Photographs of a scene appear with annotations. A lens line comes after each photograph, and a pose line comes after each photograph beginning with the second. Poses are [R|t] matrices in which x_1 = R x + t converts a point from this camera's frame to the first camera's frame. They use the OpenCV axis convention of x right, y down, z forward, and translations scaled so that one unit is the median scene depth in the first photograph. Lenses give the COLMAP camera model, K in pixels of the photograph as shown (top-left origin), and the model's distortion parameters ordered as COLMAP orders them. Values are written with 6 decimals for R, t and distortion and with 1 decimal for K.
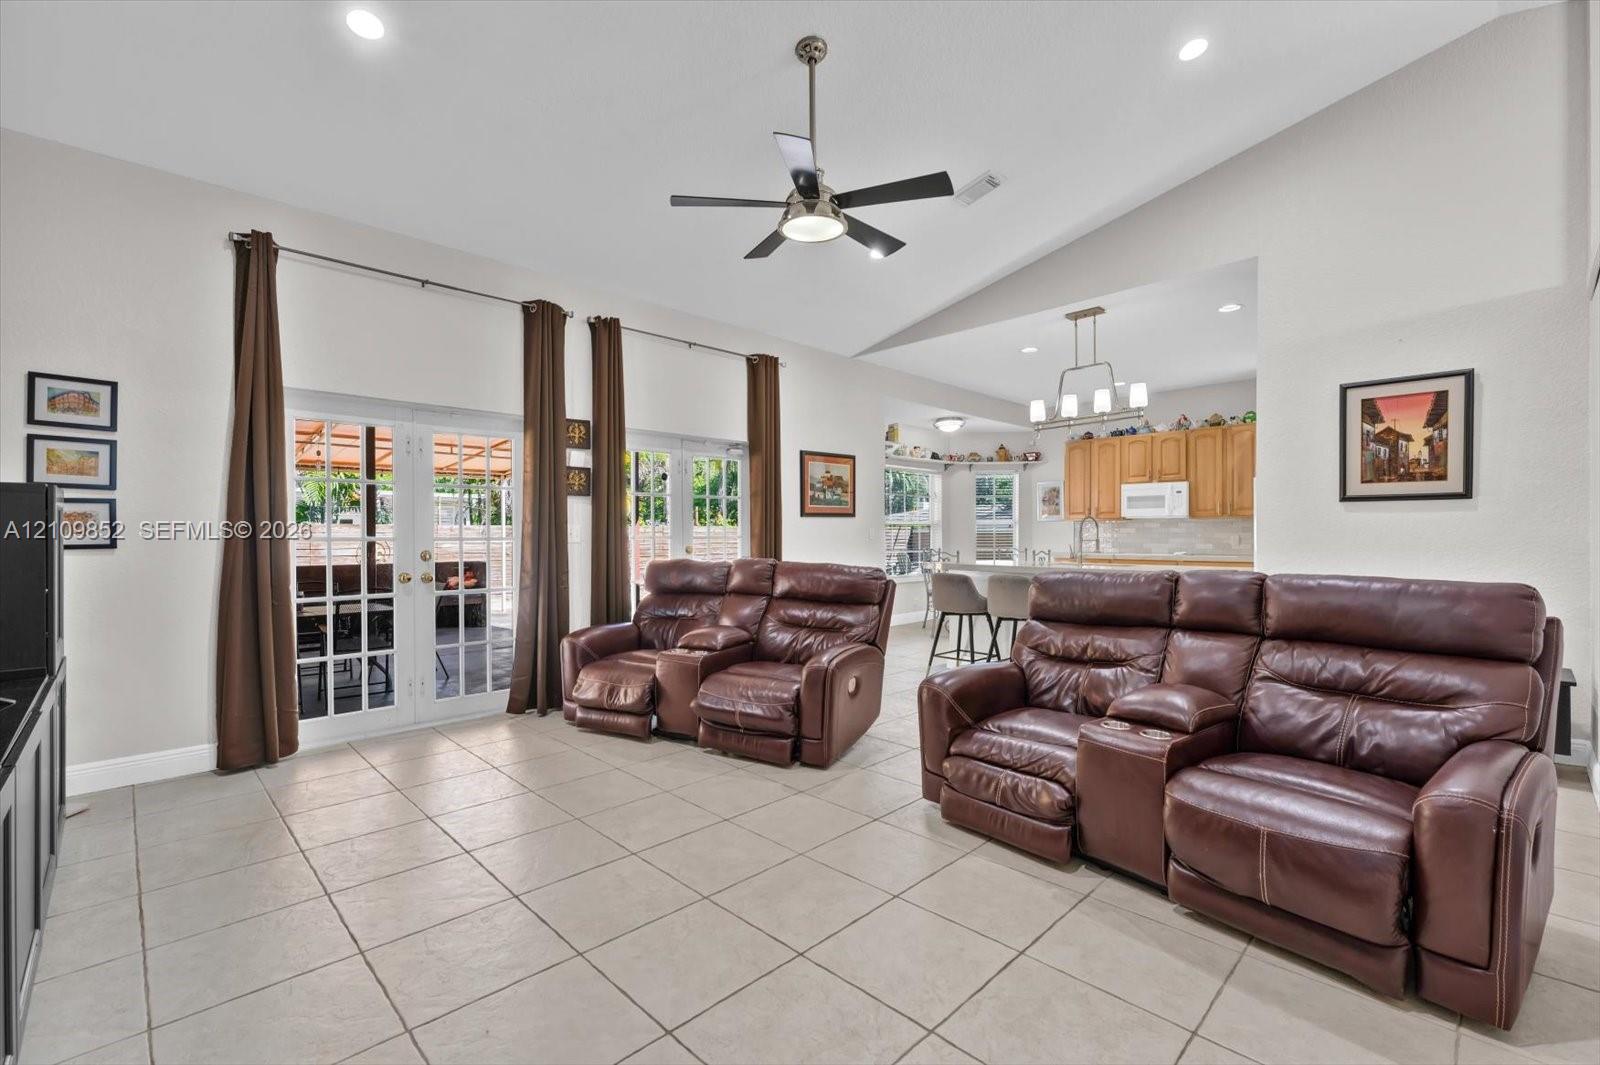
lens RADIAL K [[704.2, 0, 796.6], [0, 704.2, 532.3], [0, 0, 1]] dist [-0.003008, 0.001753]
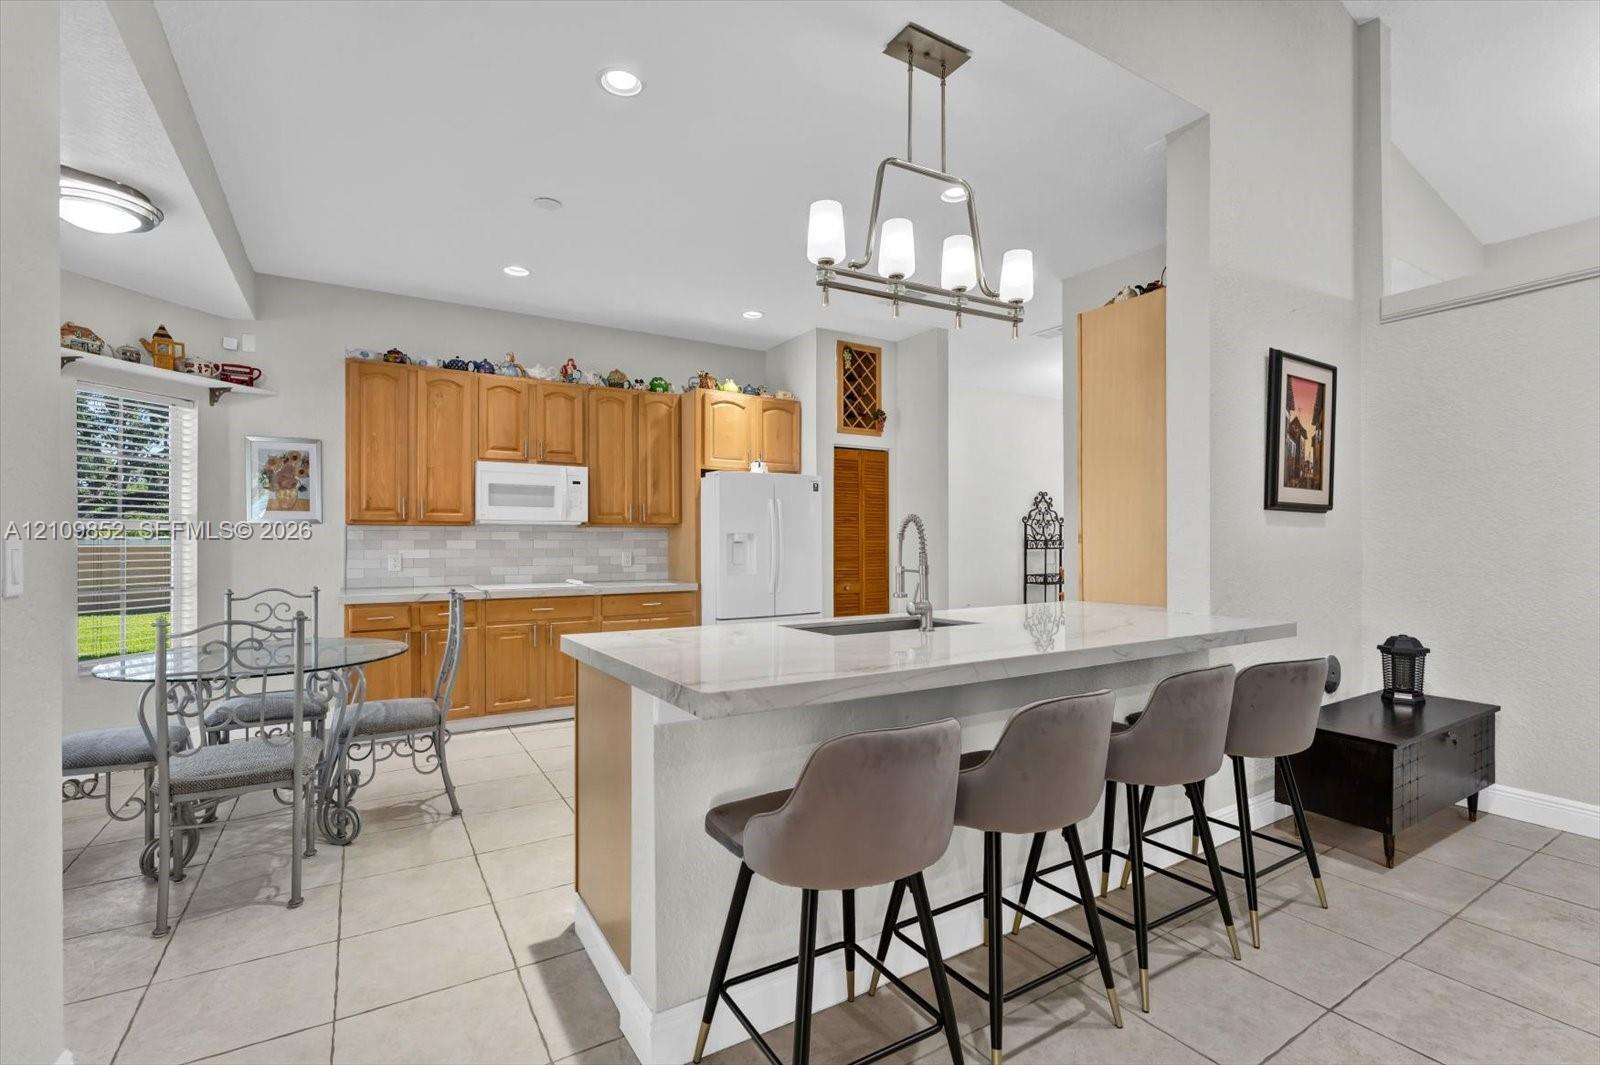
lens RADIAL K [[704.2, 0, 783.7], [0, 704.2, 544.8], [0, 0, 1]] dist [-0.003008, 0.001753]
pose [[0.211545, 0.000633, 0.977368, -0.031119], [-0.001312, 0.999999, -0.000363, -0.004463], [-0.977367, -0.001206, 0.211545, 1.008809]]
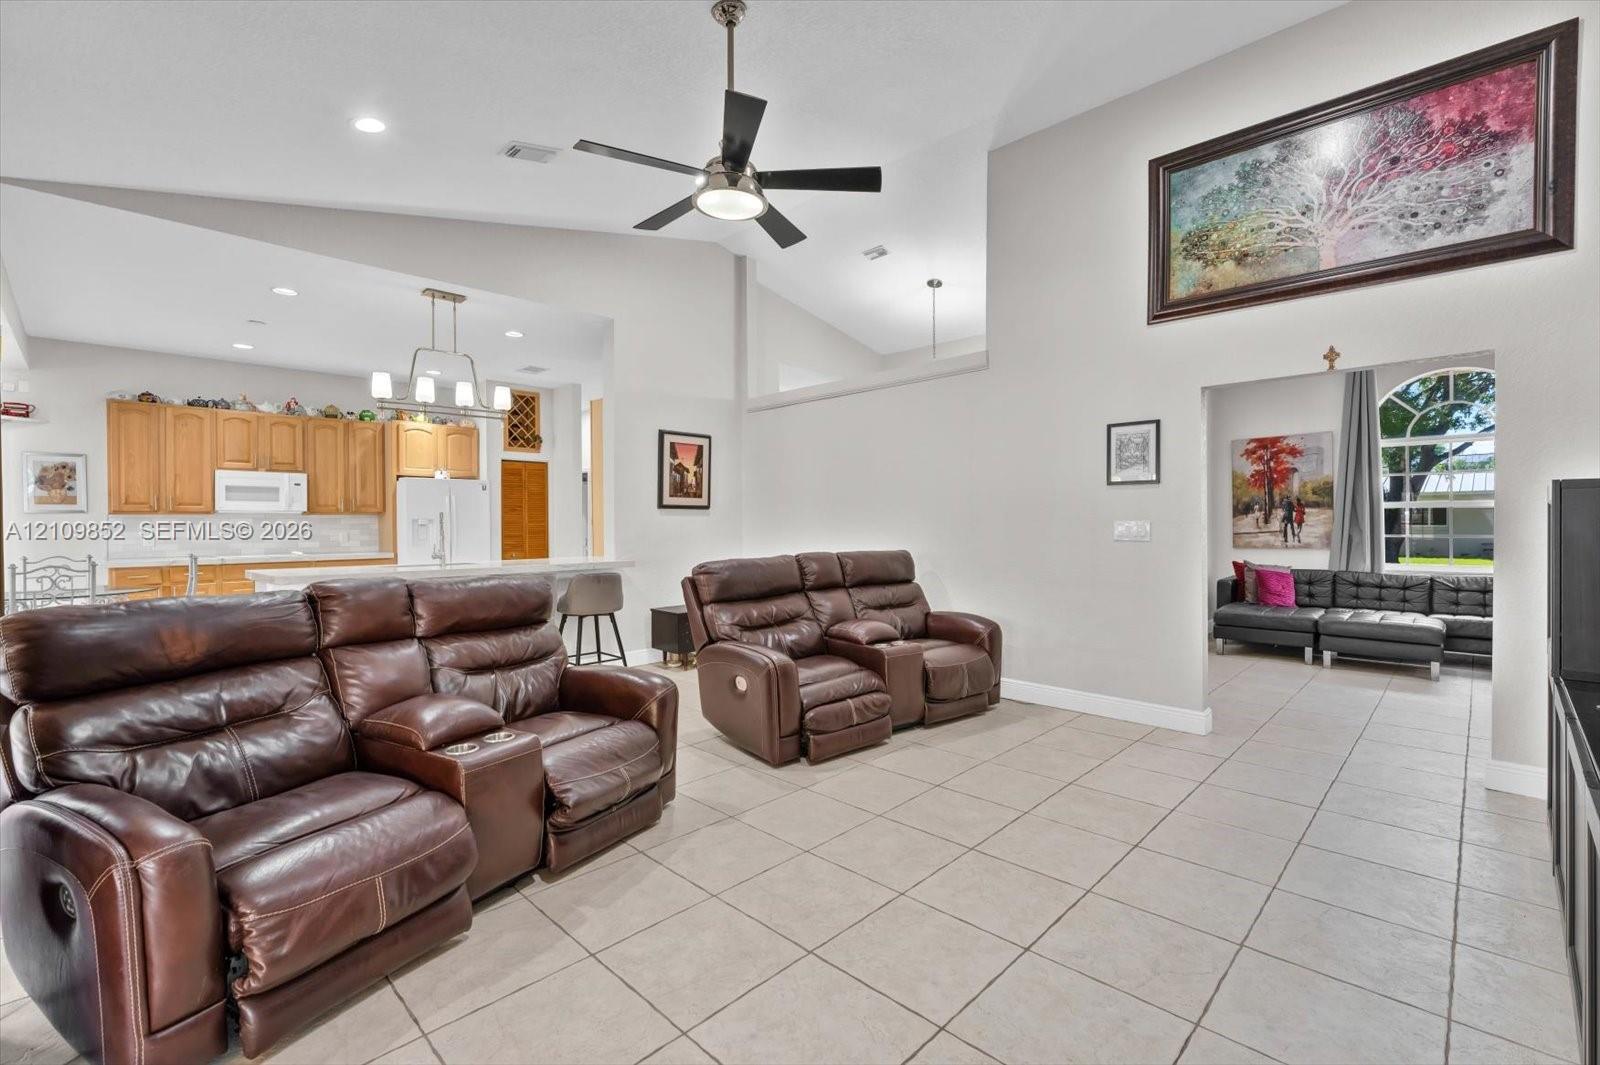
lens RADIAL K [[704.2, 0, 800.8], [0, 704.2, 530.2], [0, 0, 1]] dist [-0.003008, 0.001753]
pose [[-0.032959, -0.006579, 0.999435, -0.545828], [0.002899, 0.999973, 0.006678, -0.004764], [-0.999453, 0.003118, -0.032939, 0.566116]]
